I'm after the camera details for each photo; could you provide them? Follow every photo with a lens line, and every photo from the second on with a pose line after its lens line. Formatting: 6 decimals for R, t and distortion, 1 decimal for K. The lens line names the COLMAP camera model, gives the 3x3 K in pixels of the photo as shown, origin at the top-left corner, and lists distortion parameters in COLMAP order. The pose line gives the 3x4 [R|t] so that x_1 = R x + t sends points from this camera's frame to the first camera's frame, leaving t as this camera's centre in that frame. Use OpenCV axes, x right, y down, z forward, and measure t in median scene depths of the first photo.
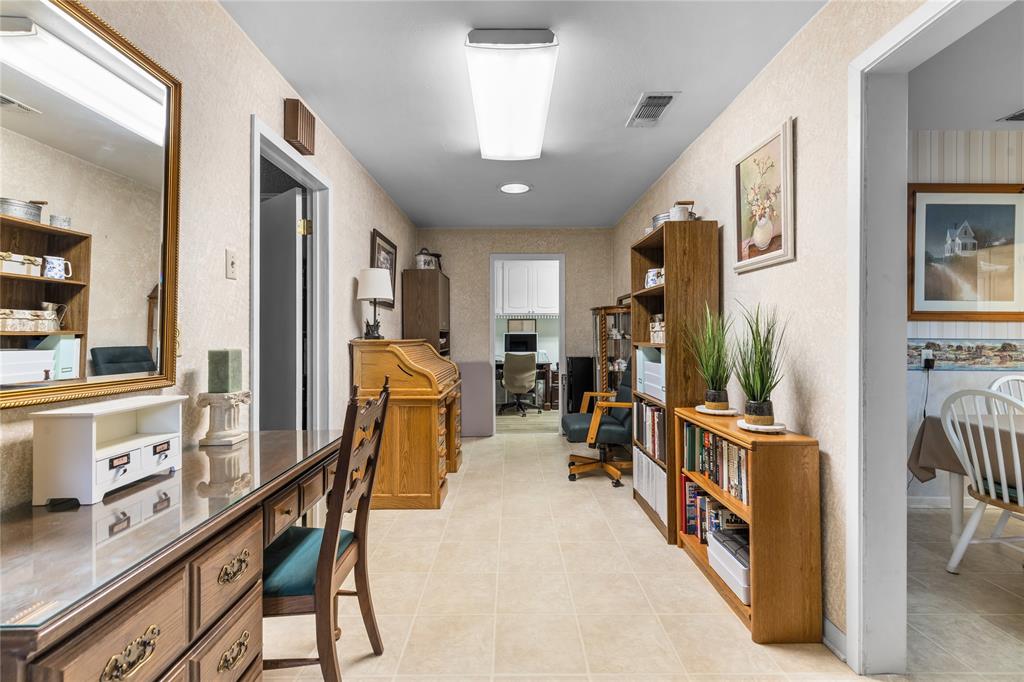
lens RADIAL K [[467.3, 0, 512.1], [0, 467.3, 339.9], [0, 0, 1]] dist [0.011402, -0.000983]
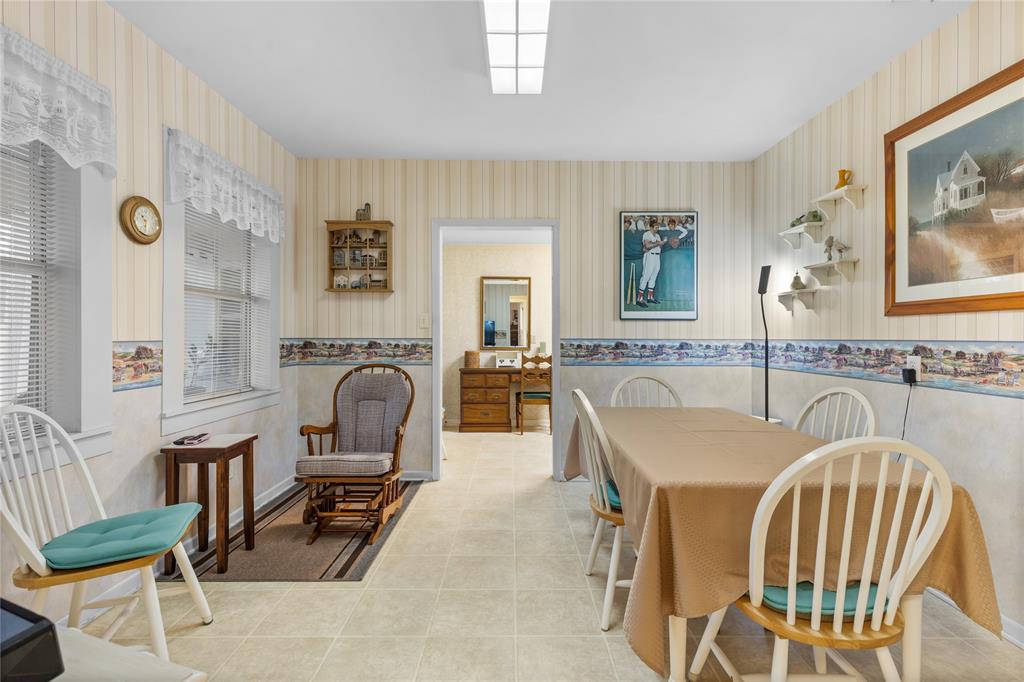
lens RADIAL K [[467.3, 0, 512.1], [0, 467.3, 341.0], [0, 0, 1]] dist [0.011402, -0.000983]
pose [[-0.006947, 0.000703, -0.999976, 1.589012], [-0.011922, 0.999929, 0.000786, 0.005155], [0.999905, 0.011927, -0.006938, 0.407470]]
